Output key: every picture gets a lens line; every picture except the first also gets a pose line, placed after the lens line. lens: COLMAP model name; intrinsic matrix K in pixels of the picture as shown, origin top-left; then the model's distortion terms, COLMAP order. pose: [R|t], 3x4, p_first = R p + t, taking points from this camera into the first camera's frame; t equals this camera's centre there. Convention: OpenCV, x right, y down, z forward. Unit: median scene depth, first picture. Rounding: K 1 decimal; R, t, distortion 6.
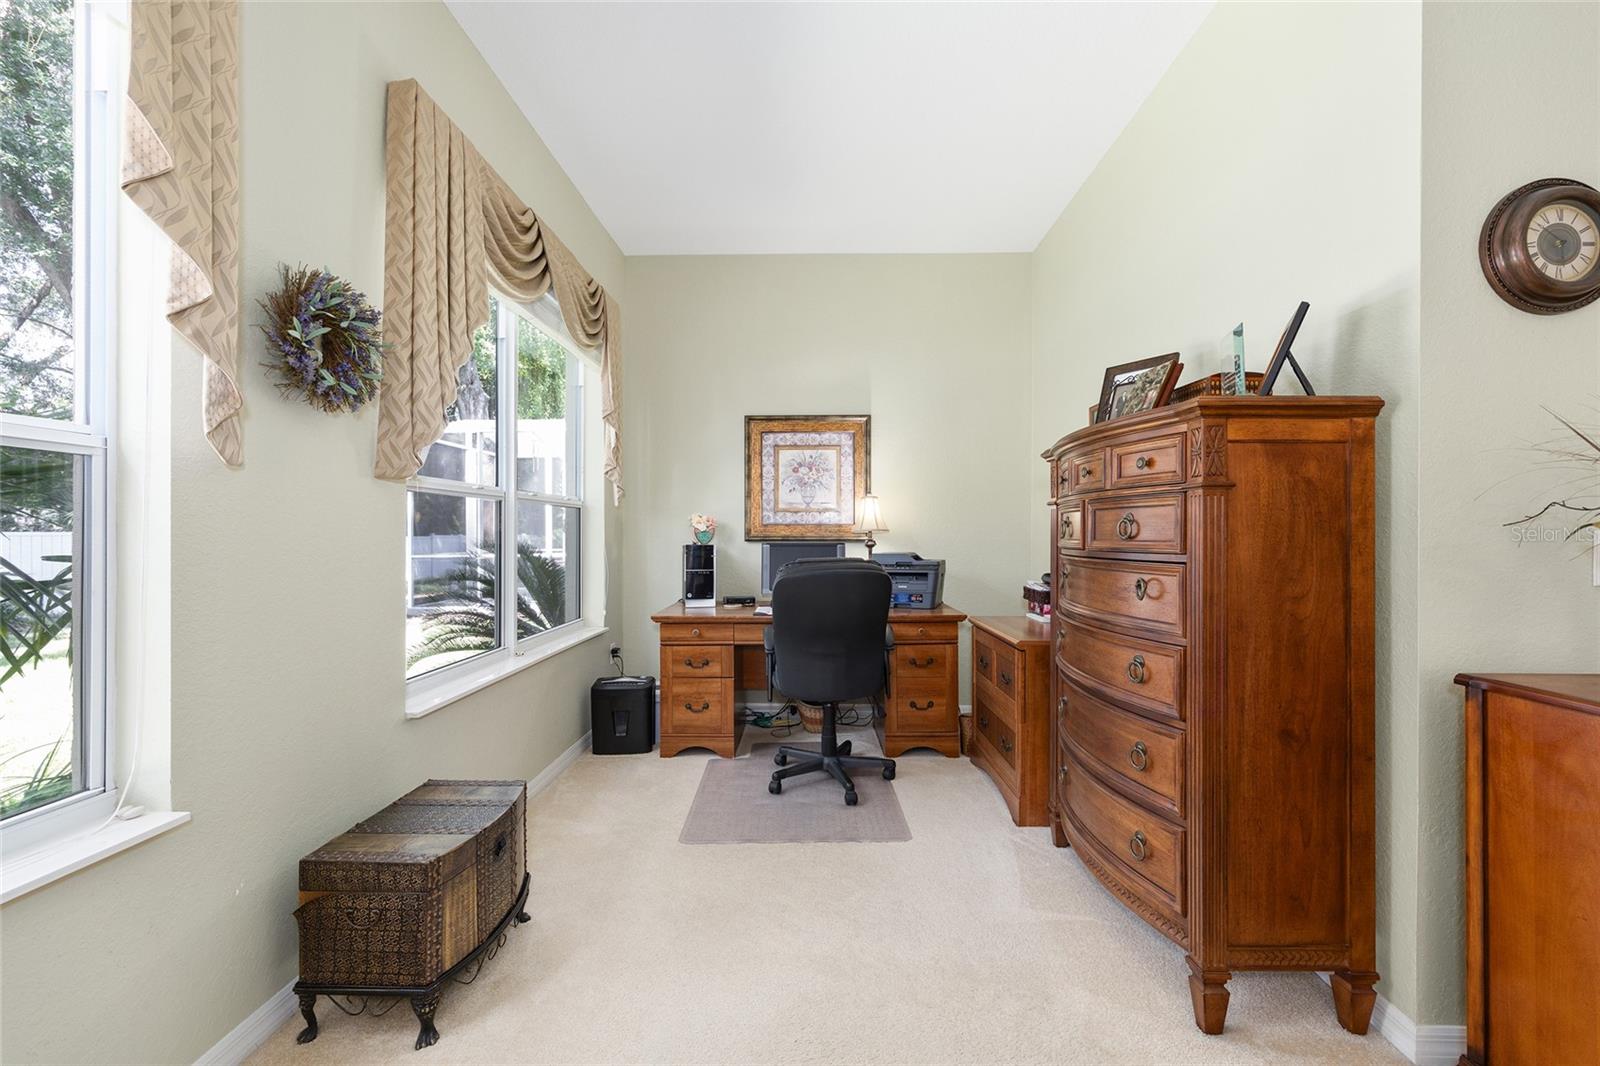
lens RADIAL K [[640.9, 0, 802.5], [0, 640.9, 530.6], [0, 0, 1]] dist [0.001435, 0.000307]
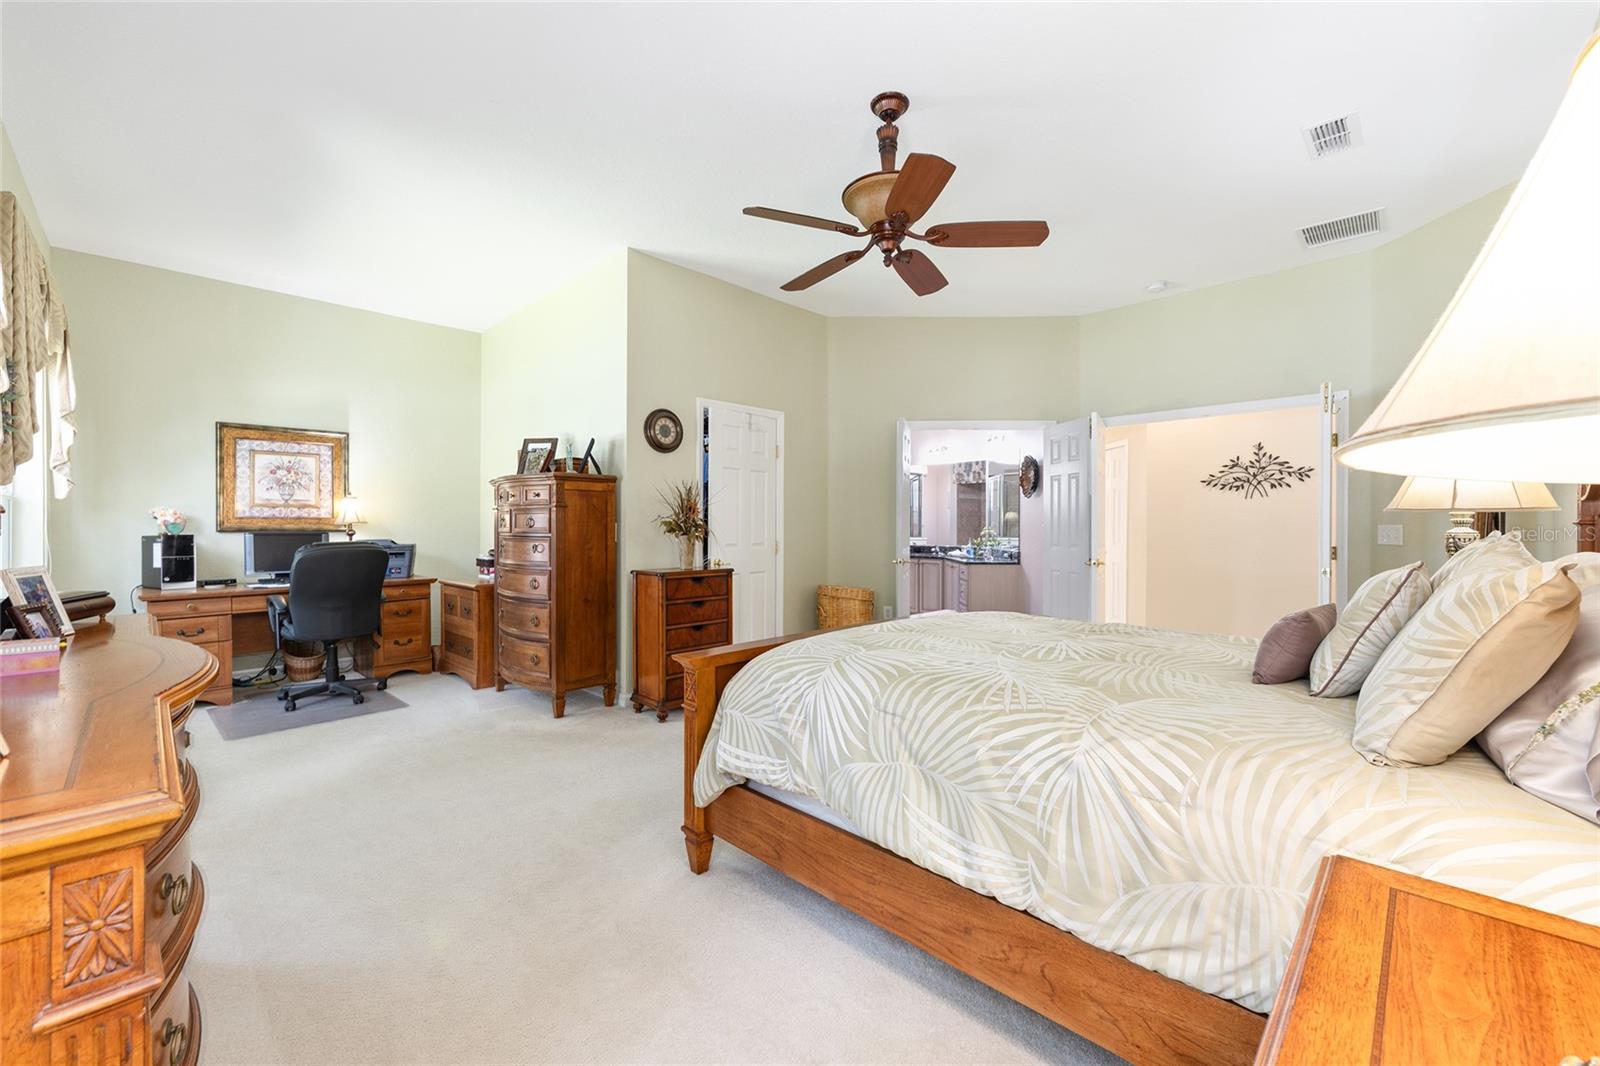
lens RADIAL K [[640.9, 0, 802.5], [0, 640.9, 530.6], [0, 0, 1]] dist [0.001435, 0.000307]
pose [[0.682201, -0.006585, 0.731135, -0.299931], [-0.002915, 0.999927, 0.011725, -0.002925], [-0.731158, -0.010130, 0.682133, -0.762810]]
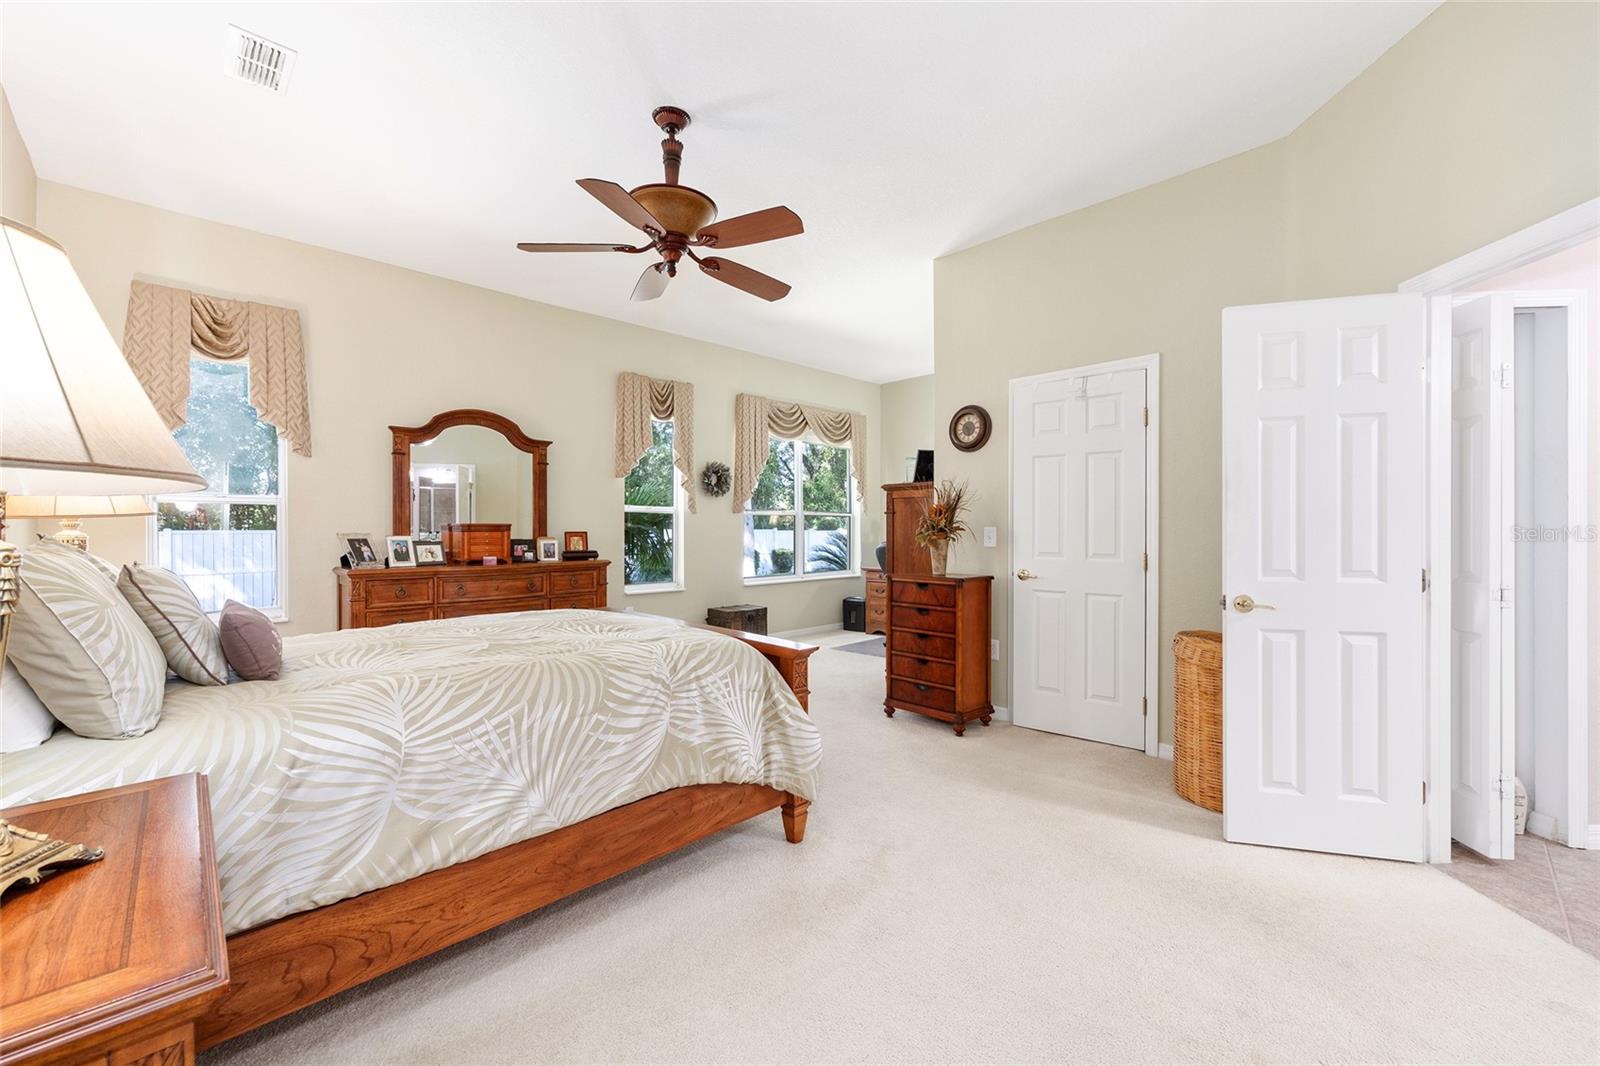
lens RADIAL K [[640.9, 0, 802.5], [0, 640.9, 530.6], [0, 0, 1]] dist [0.001435, 0.000307]
pose [[0.715718, 0.000317, -0.698389, 1.283697], [0.003317, 0.999987, 0.003852, 0.000927], [0.698381, -0.005074, 0.715708, -0.771483]]
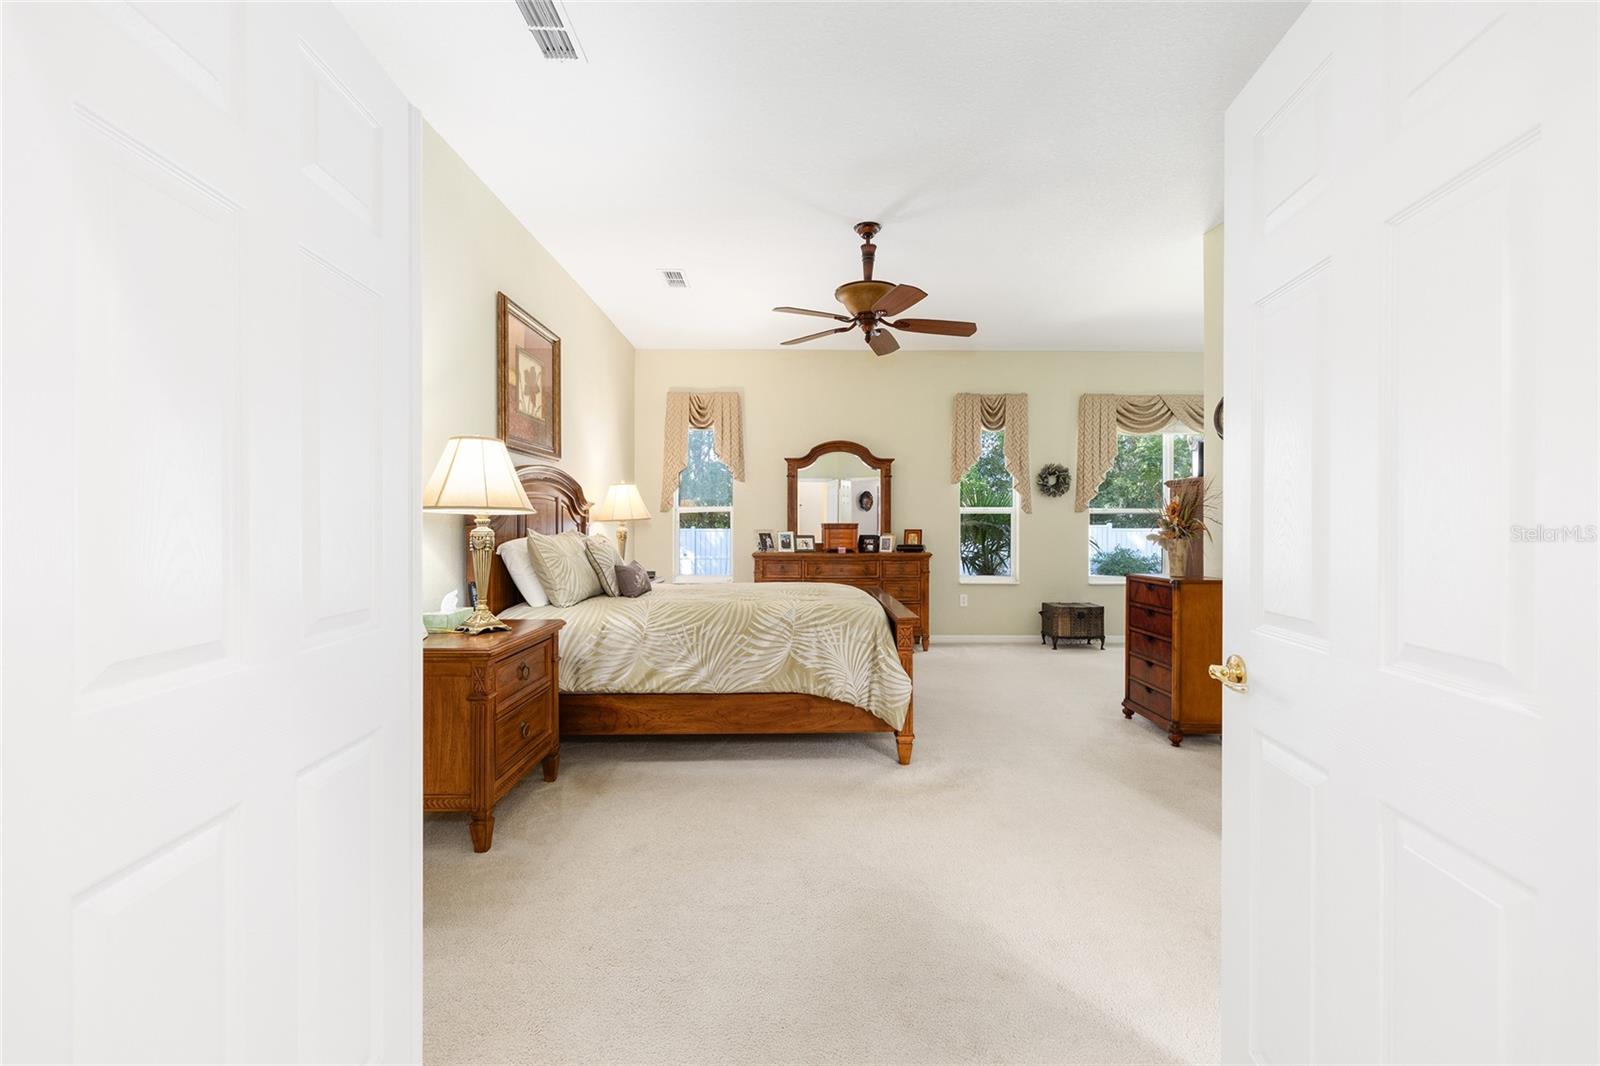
lens RADIAL K [[642.5, 0, 805.9], [0, 642.5, 525.9], [0, 0, 1]] dist [-0.000792, 0.000036]
pose [[0.042293, -0.003120, -0.999100, 1.786315], [-0.000034, 0.999995, -0.003124, 0.003449], [0.999105, 0.000166, 0.042293, -0.401676]]
